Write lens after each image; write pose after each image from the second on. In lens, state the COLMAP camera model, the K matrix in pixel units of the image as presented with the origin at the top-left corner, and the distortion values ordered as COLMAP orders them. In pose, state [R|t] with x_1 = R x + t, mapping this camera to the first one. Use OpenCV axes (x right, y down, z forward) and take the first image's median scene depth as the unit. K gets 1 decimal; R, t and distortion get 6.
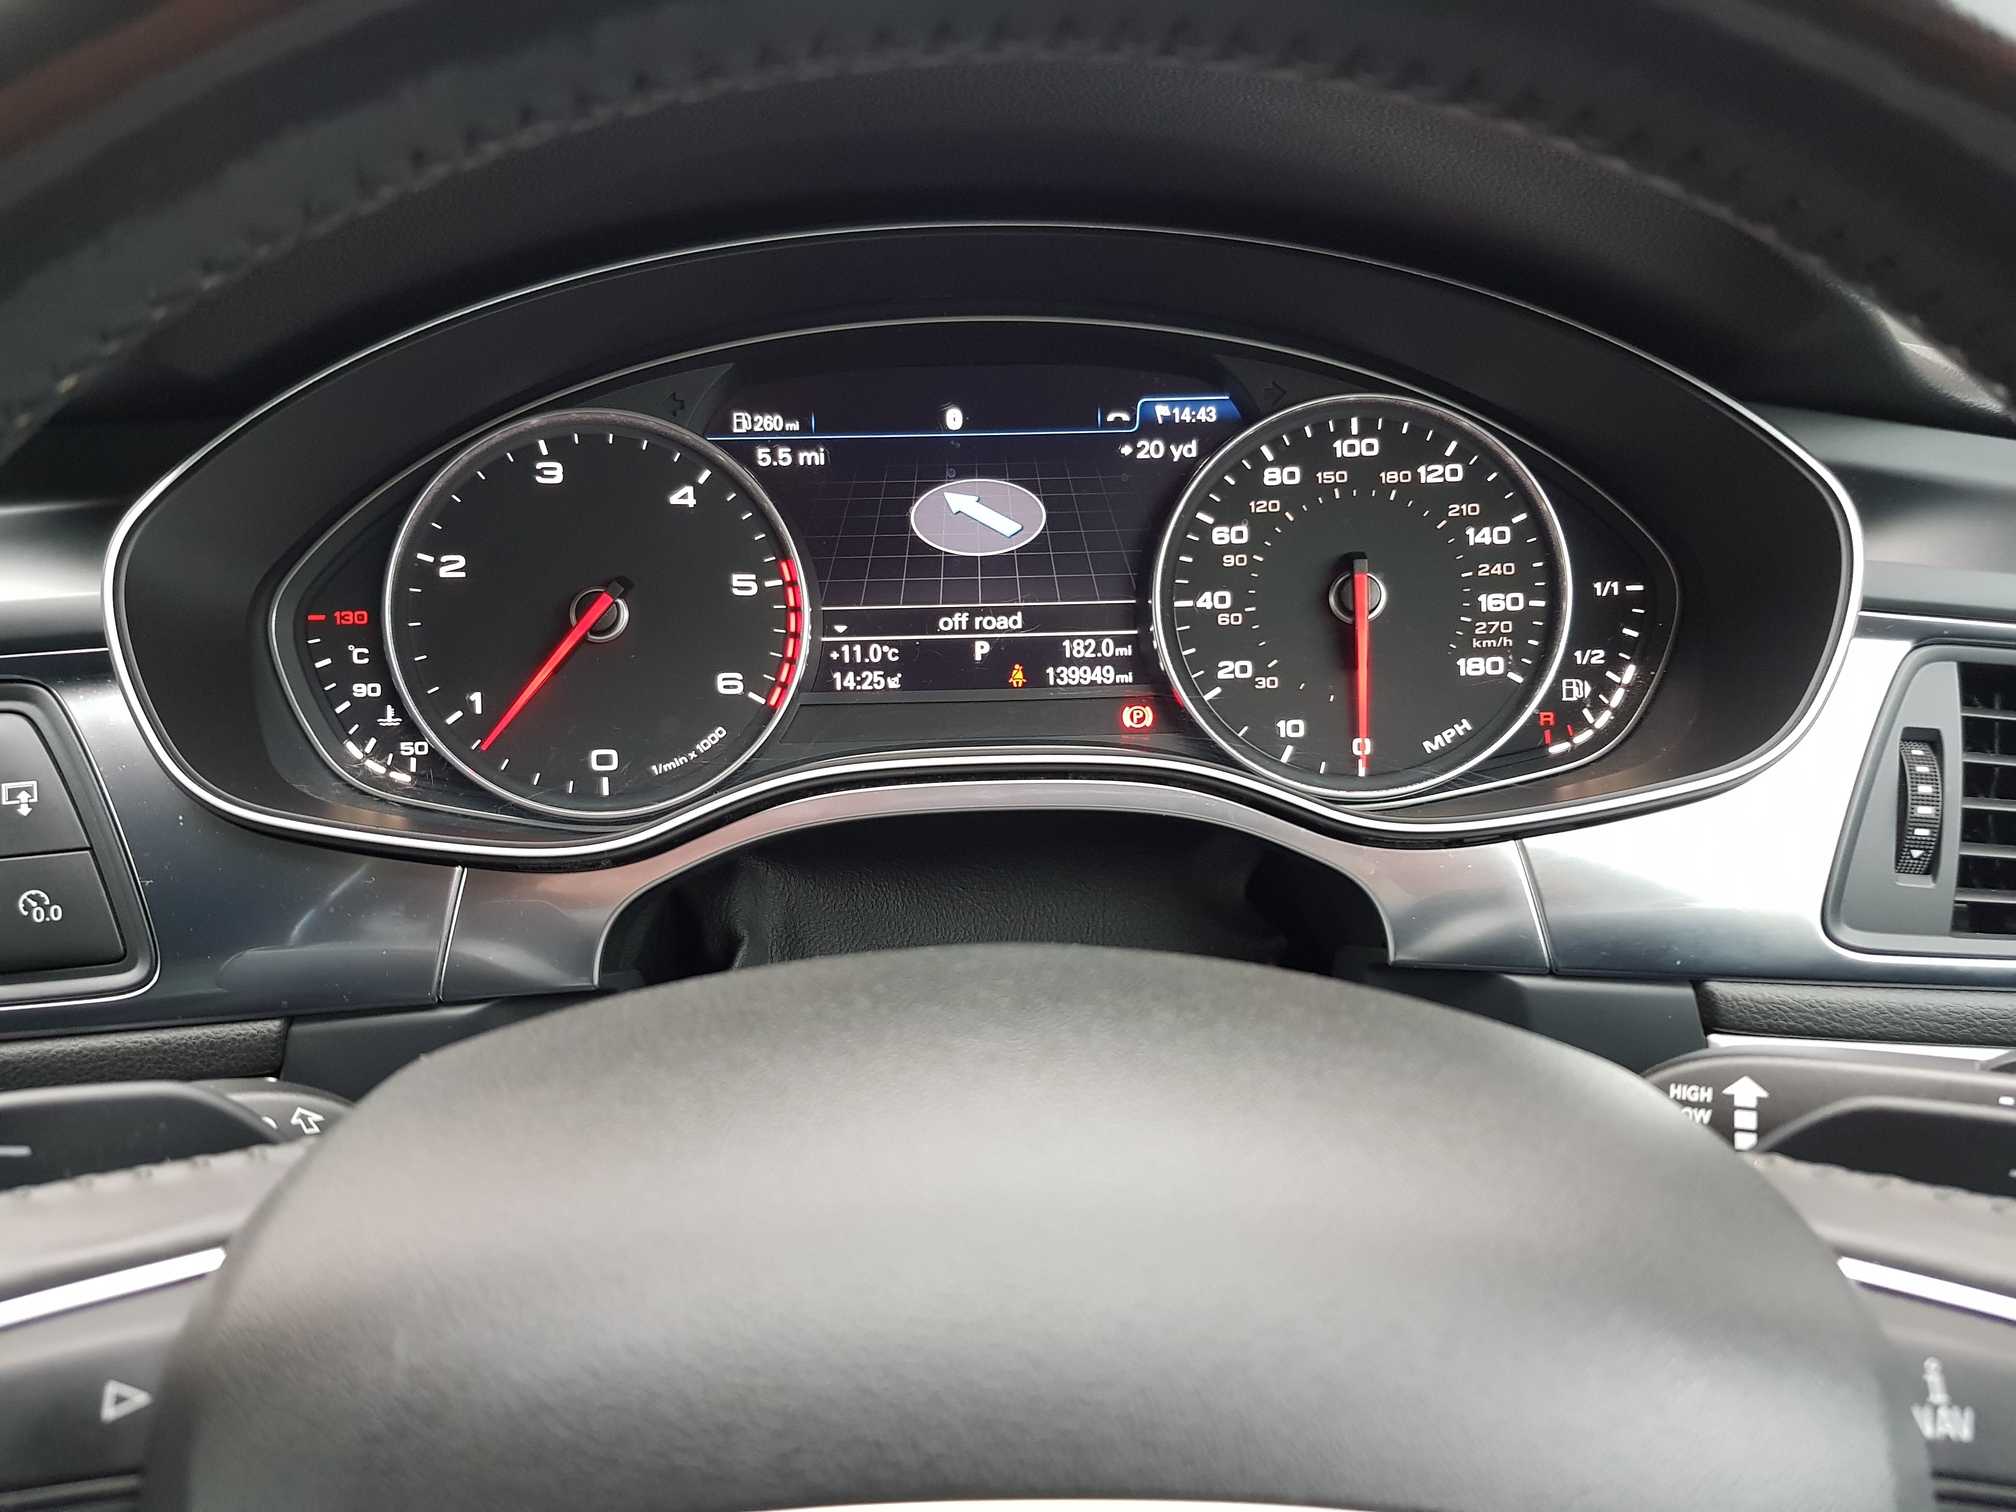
lens RADIAL K [[1596.1, 0, 997.7], [0, 1596.1, 775.6], [0, 0, 1]] dist [0.024798, -0.052714]
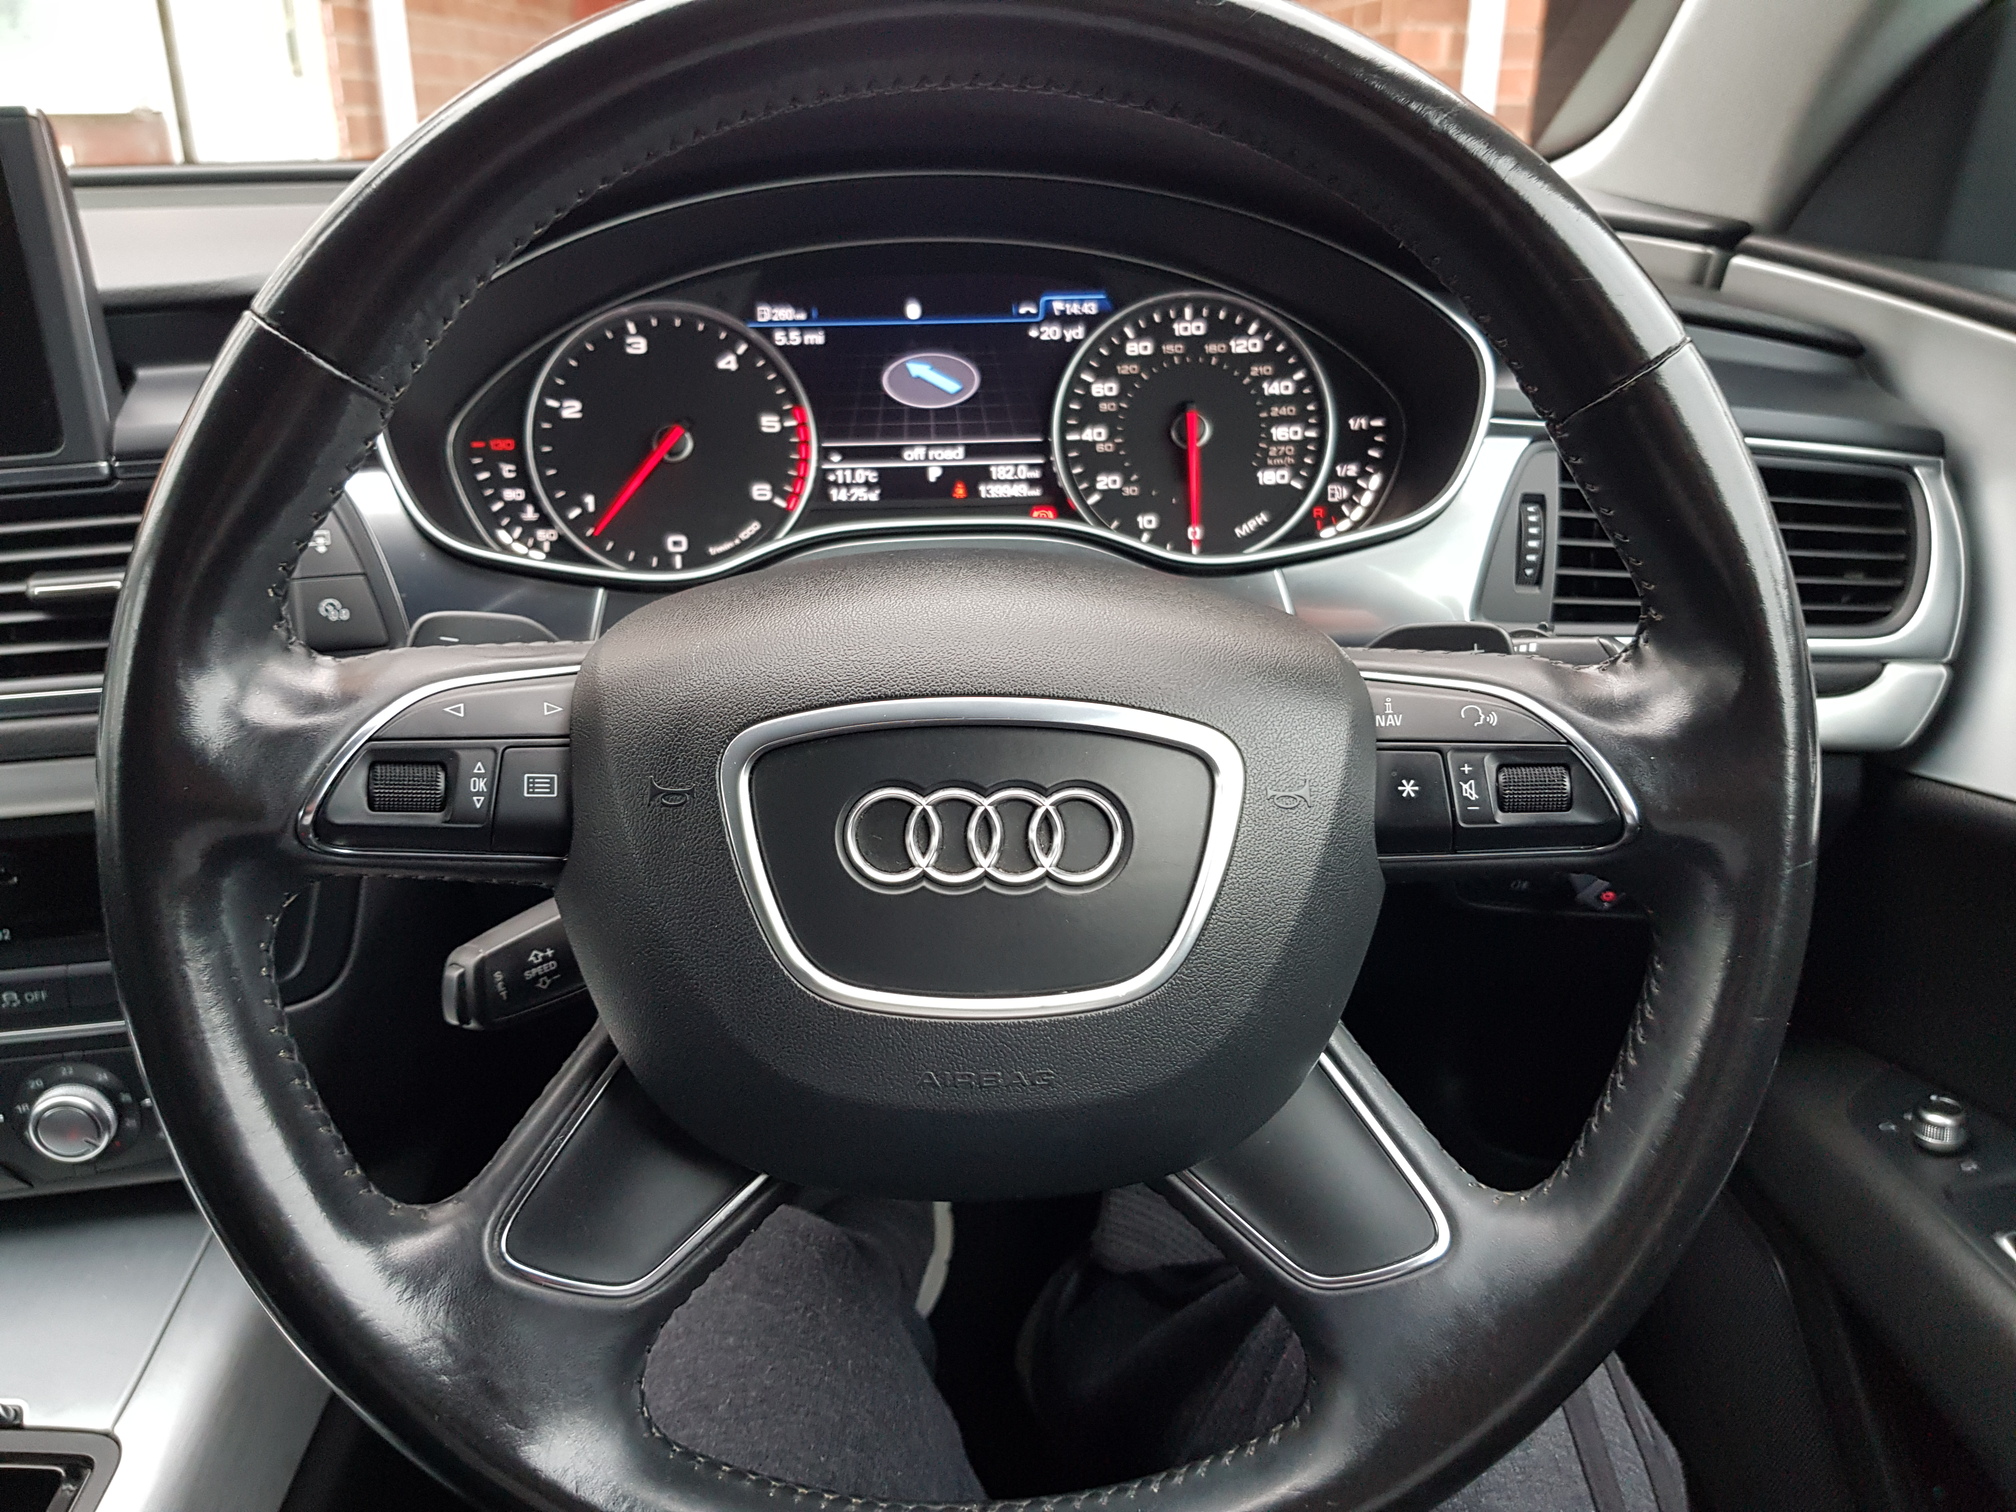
lens RADIAL K [[1596.1, 0, 1004.6], [0, 1596.1, 767.1], [0, 0, 1]] dist [0.024798, -0.052714]
pose [[0.999106, -0.013496, 0.040052, -0.008630], [0.012937, 0.999816, 0.014180, 0.175094], [-0.040236, -0.013649, 0.999097, -0.464913]]
